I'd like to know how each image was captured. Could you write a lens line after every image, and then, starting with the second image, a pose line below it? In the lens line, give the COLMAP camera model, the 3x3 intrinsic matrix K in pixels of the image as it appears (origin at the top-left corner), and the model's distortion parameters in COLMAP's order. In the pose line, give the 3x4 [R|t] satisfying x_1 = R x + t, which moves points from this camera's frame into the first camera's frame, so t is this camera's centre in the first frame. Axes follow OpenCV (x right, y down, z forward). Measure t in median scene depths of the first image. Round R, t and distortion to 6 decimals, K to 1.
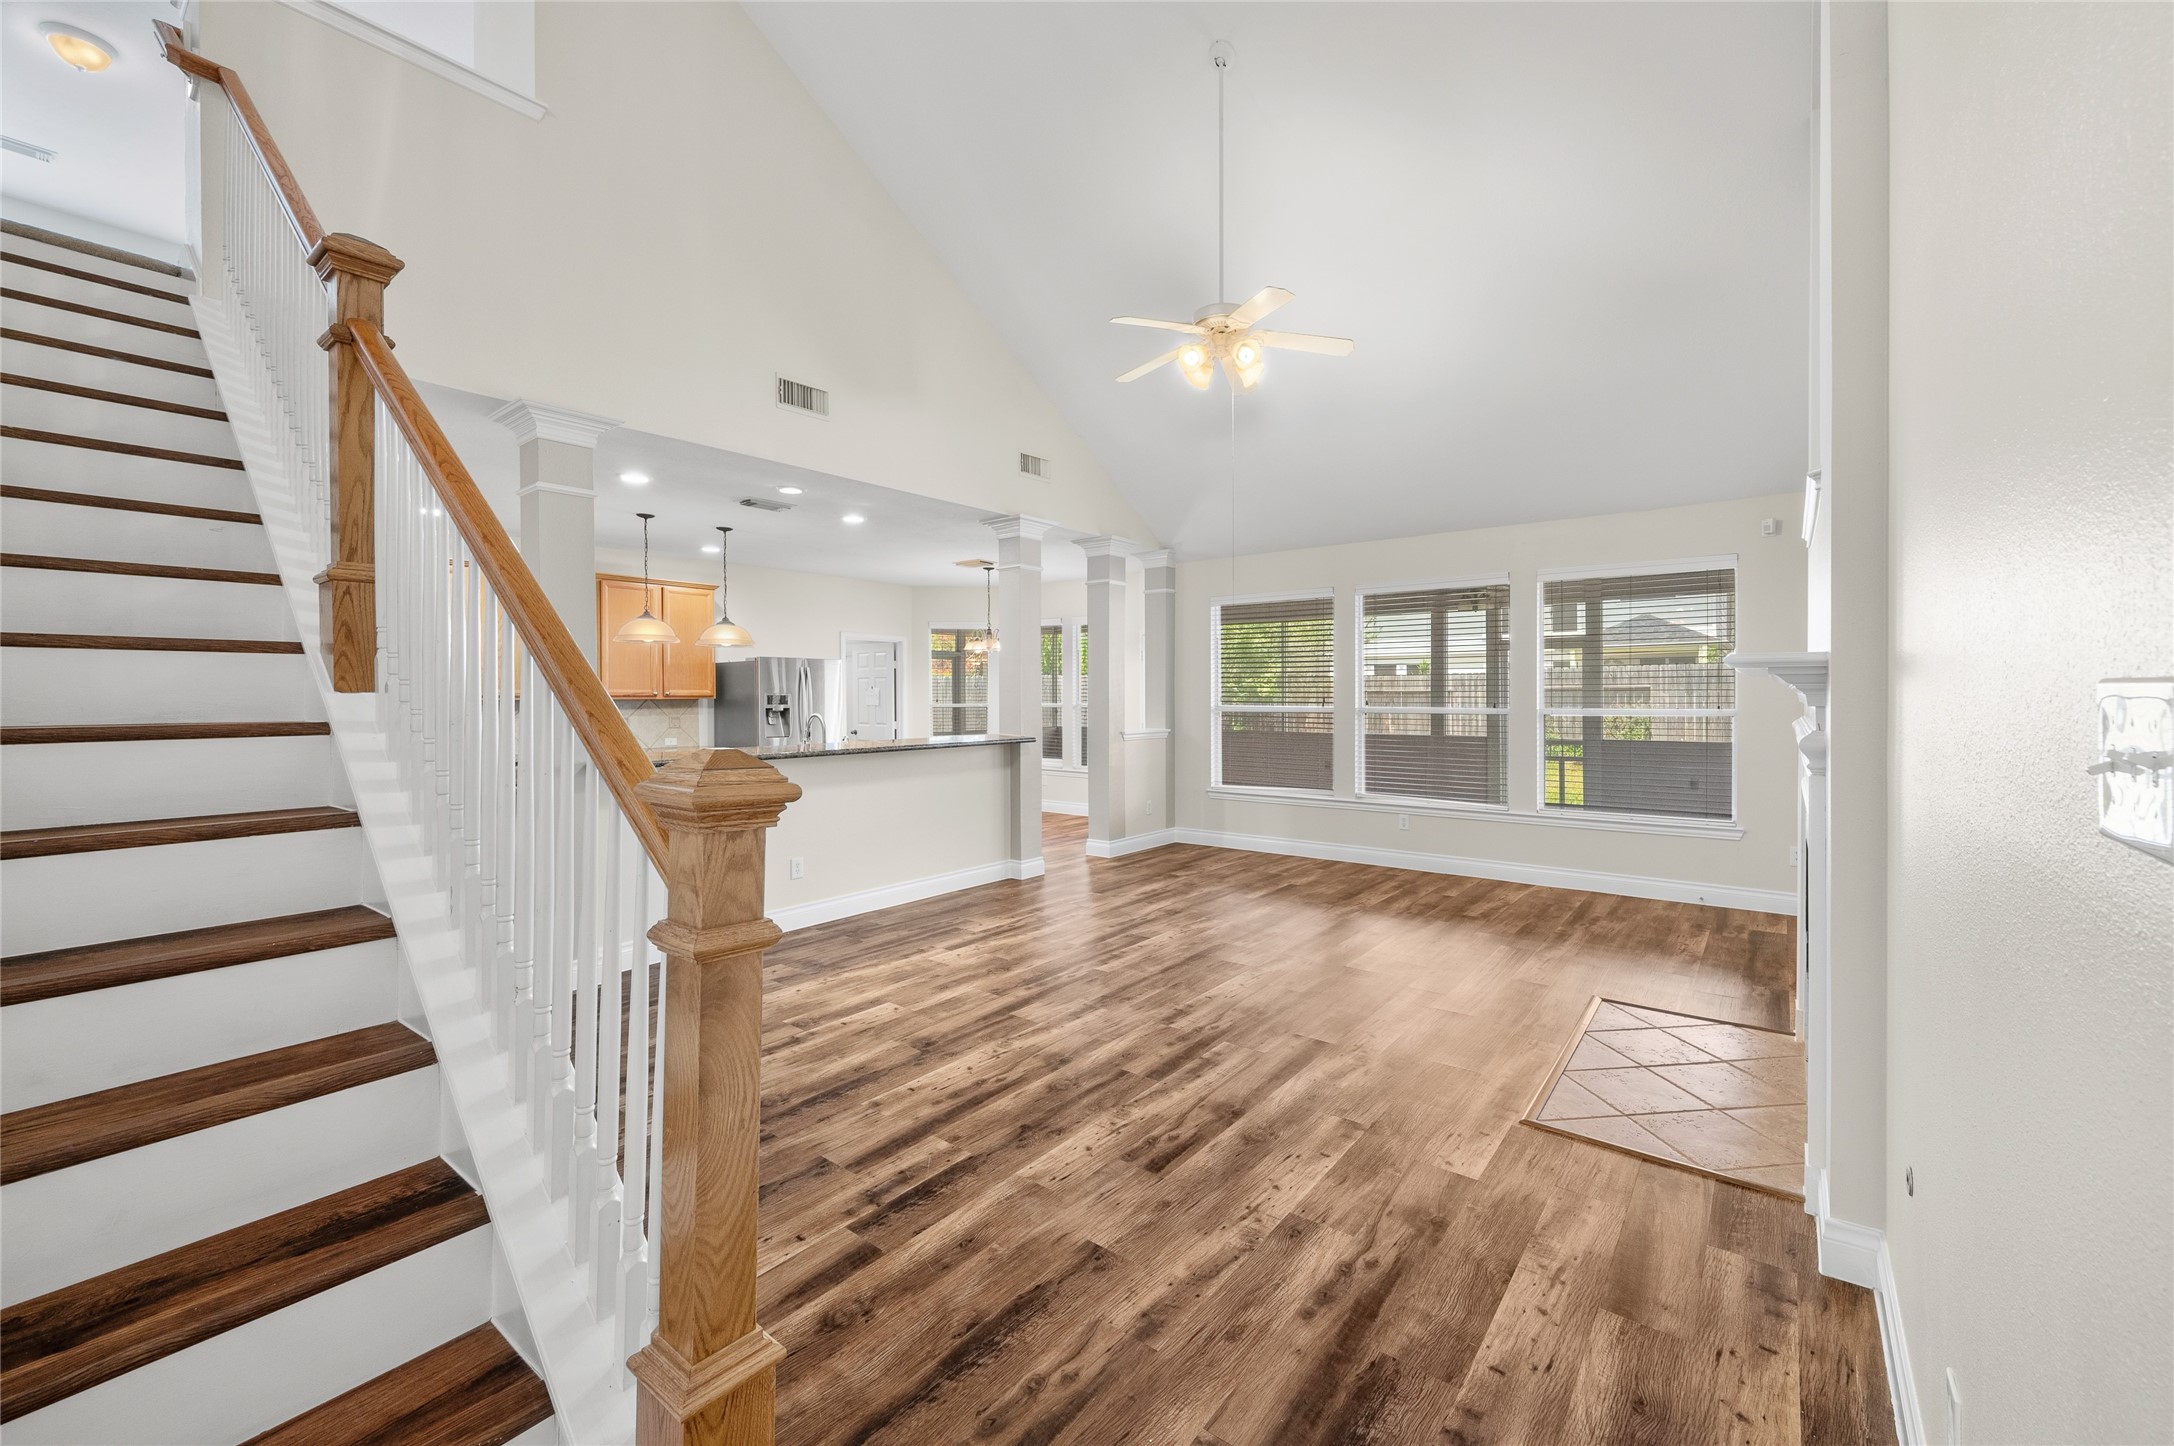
lens RADIAL K [[868.9, 0, 1101.9], [0, 868.9, 704.3], [0, 0, 1]] dist [-0.000019, -0.000616]
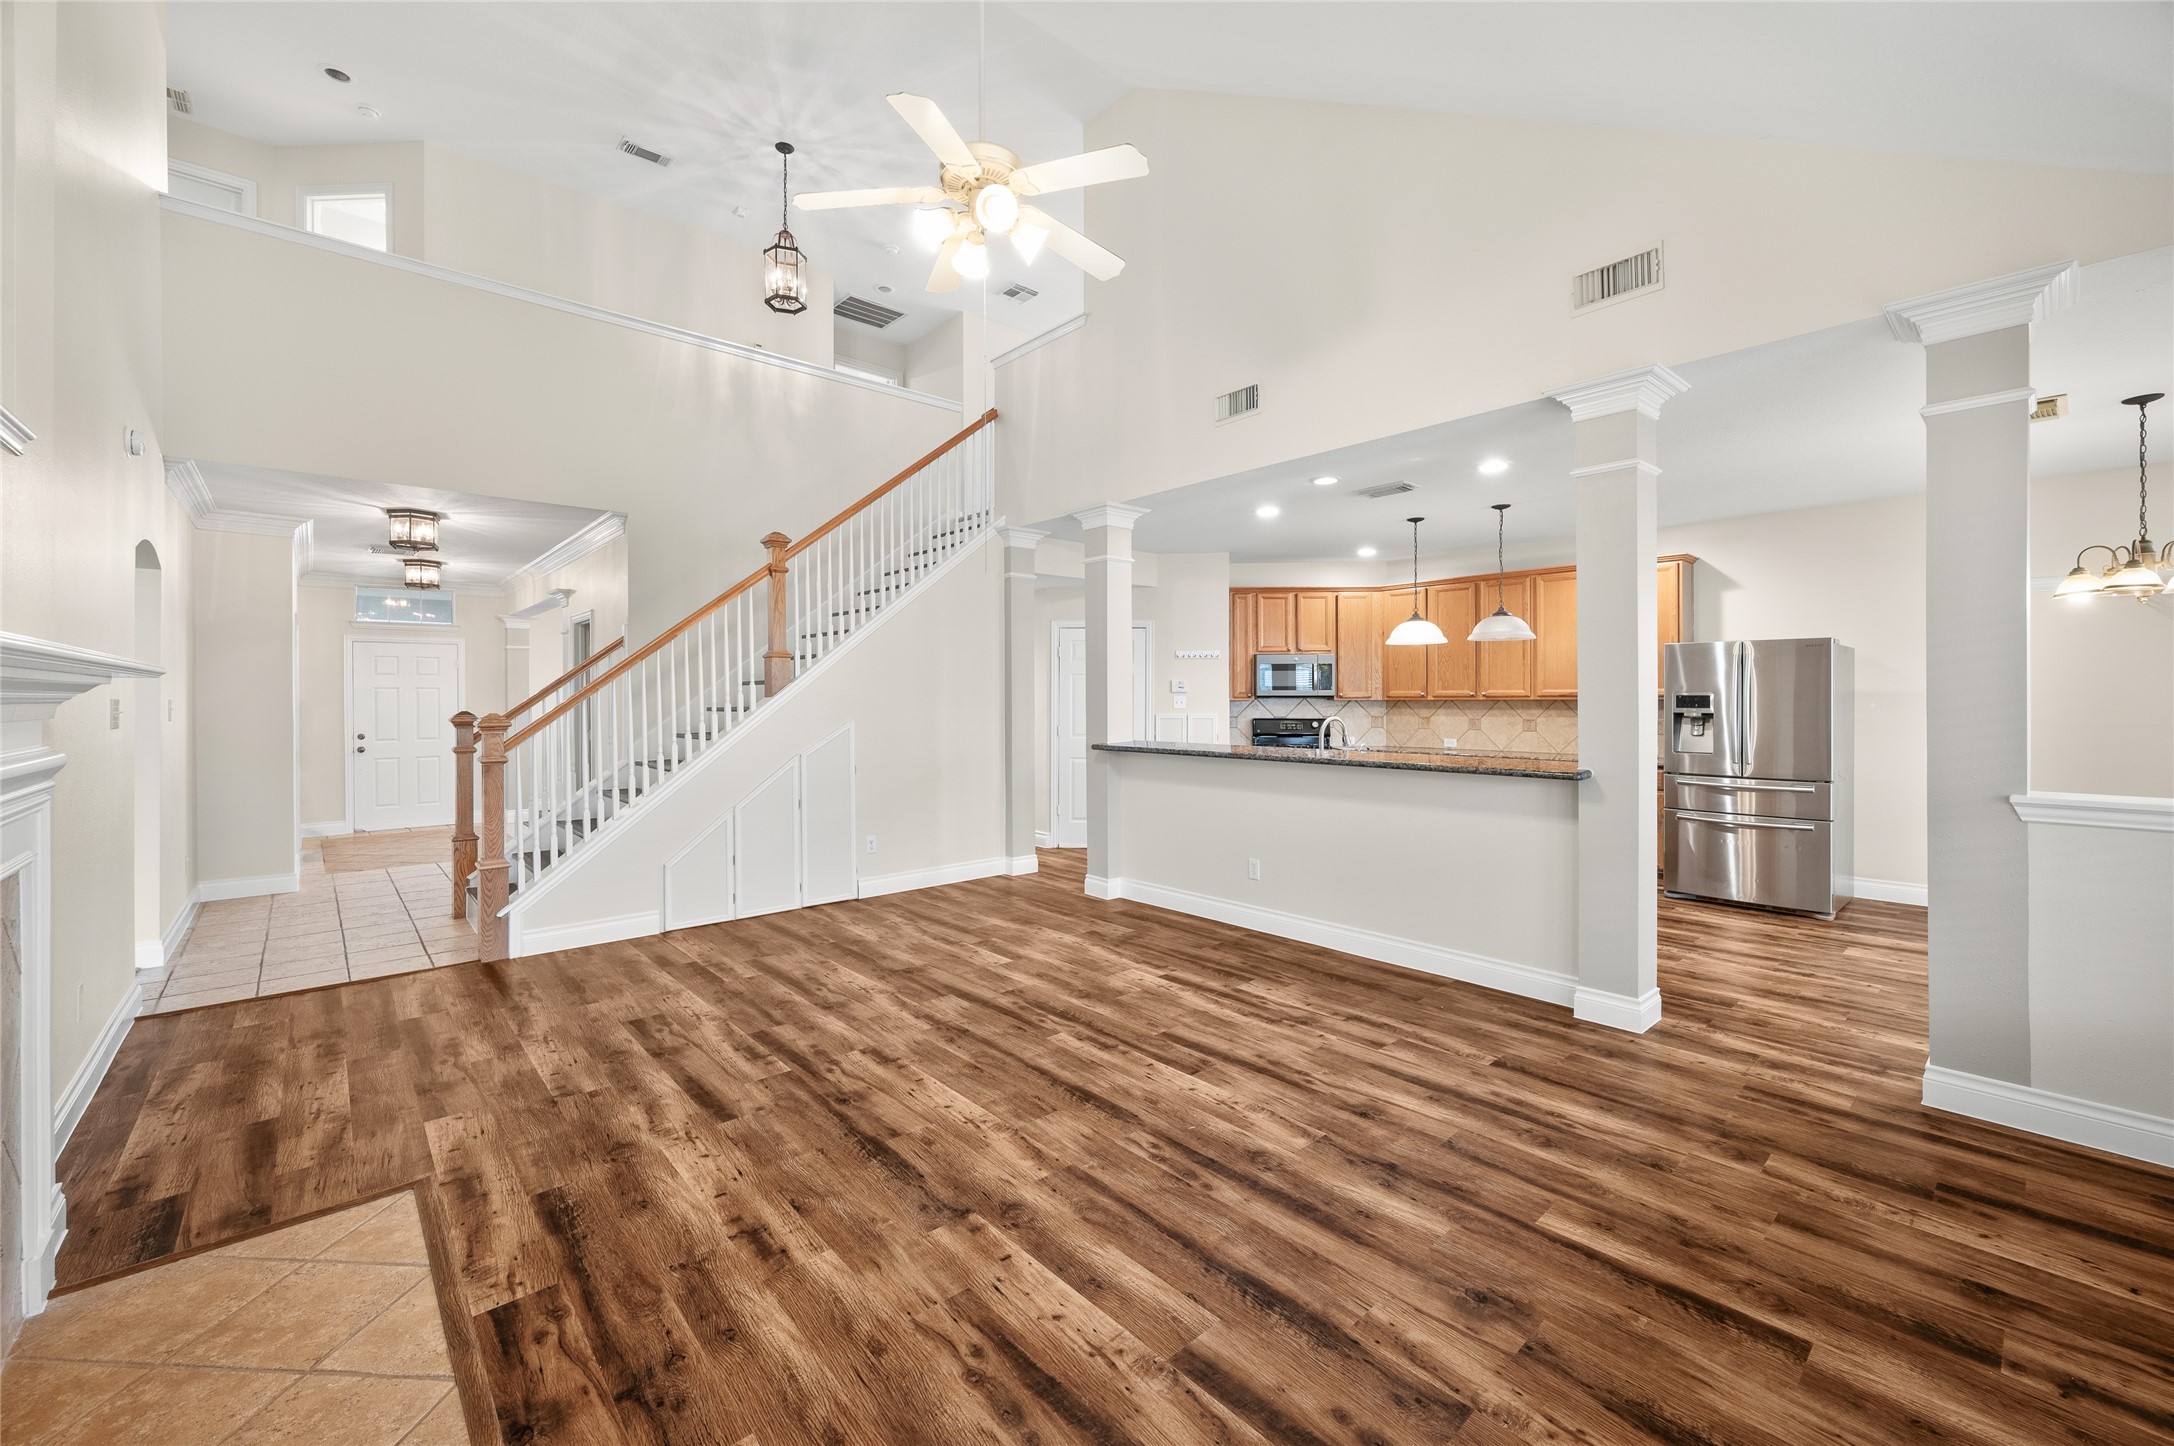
lens RADIAL K [[868.9, 0, 1089.1], [0, 868.9, 703.4], [0, 0, 1]] dist [-0.000019, -0.000616]
pose [[-0.180282, 0.011227, -0.983551, 0.996883], [-0.006422, 0.999900, 0.012591, -0.021800], [0.983594, 0.008586, -0.180192, 1.473708]]
